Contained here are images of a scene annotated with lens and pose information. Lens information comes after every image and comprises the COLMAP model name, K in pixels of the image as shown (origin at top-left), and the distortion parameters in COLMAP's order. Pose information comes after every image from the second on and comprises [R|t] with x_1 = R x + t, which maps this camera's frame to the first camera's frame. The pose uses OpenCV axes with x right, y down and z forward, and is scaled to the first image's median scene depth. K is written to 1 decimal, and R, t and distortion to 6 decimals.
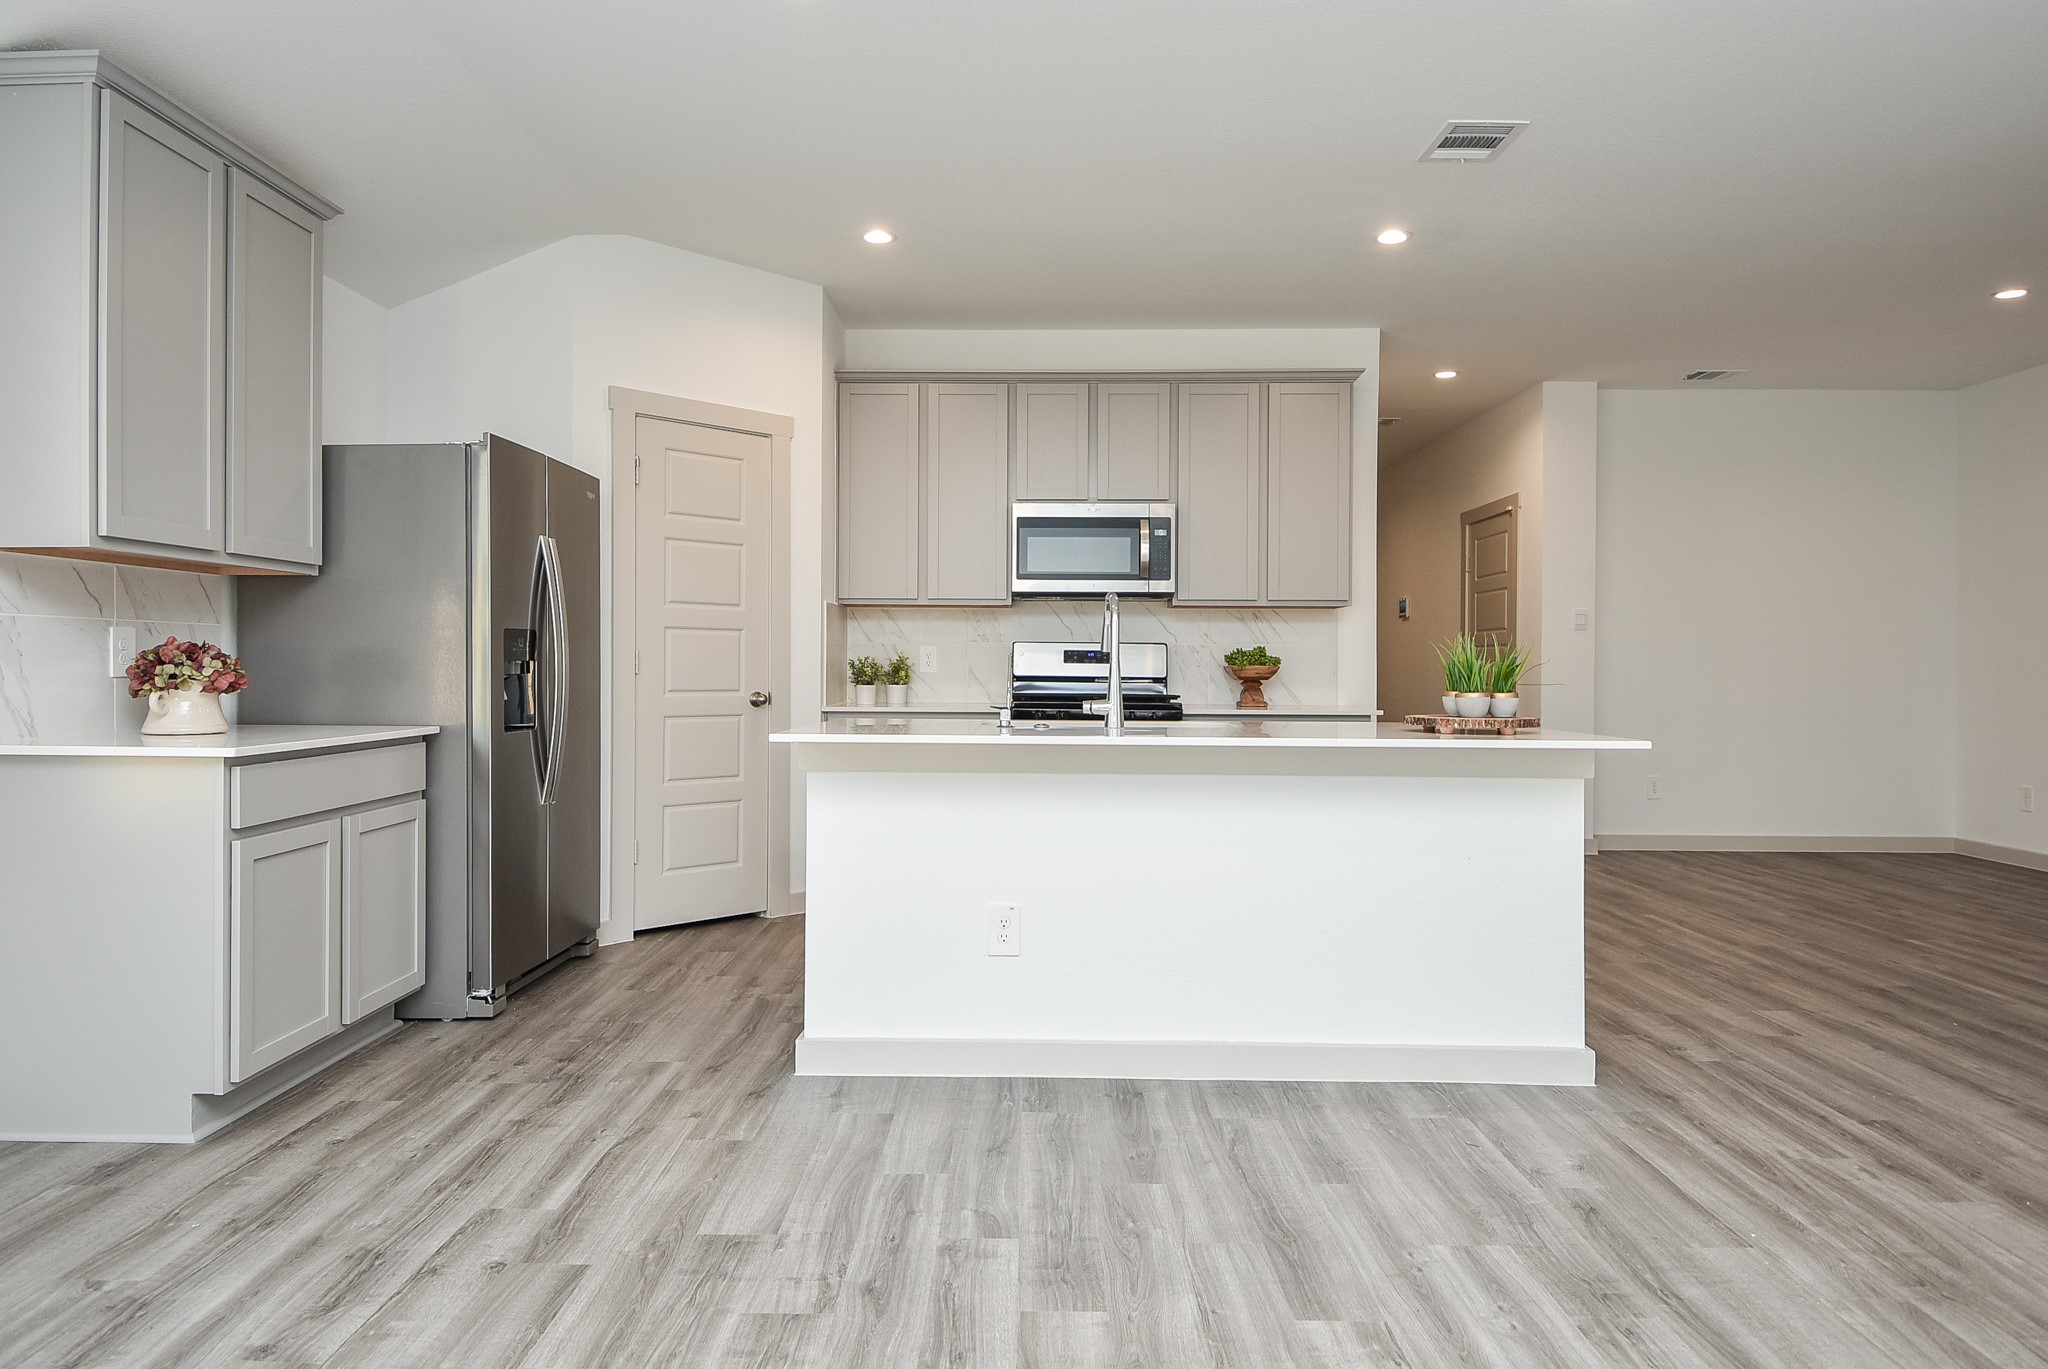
lens RADIAL K [[1232.5, 0, 1005.5], [0, 1232.5, 666.6], [0, 0, 1]] dist [0.003826, -0.013939]
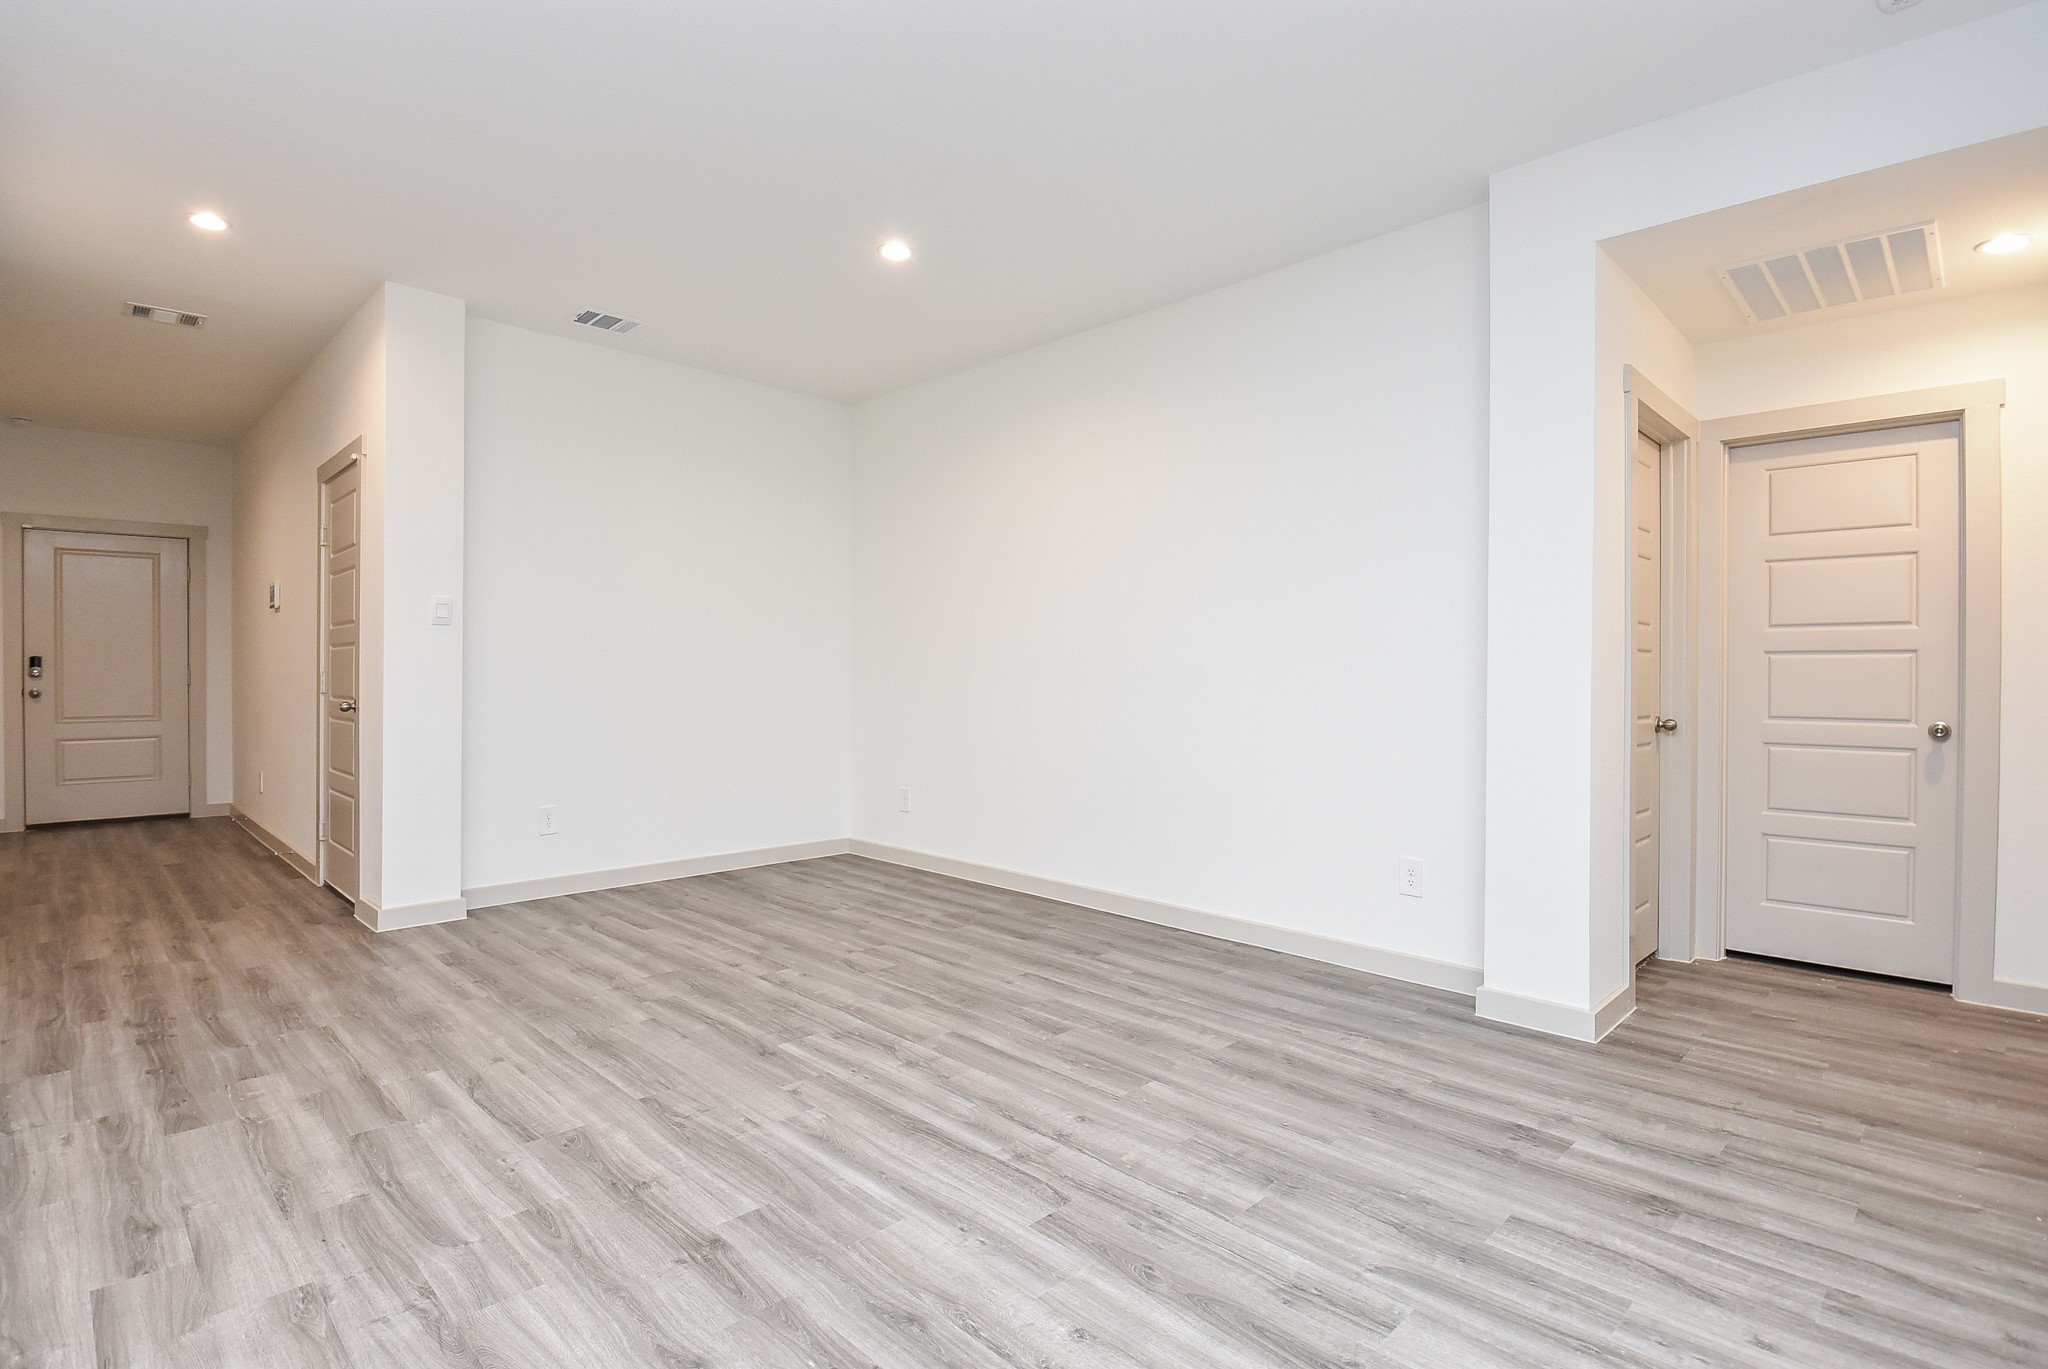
lens RADIAL K [[1001.3, 0, 1005.5], [0, 1001.3, 683.6], [0, 0, 1]] dist [-0.017500, -0.003925]
pose [[0.697752, -0.006118, 0.716313, 0.628697], [-0.003336, 0.999925, 0.011790, -0.004363], [-0.716332, -0.010616, 0.697679, 0.763116]]
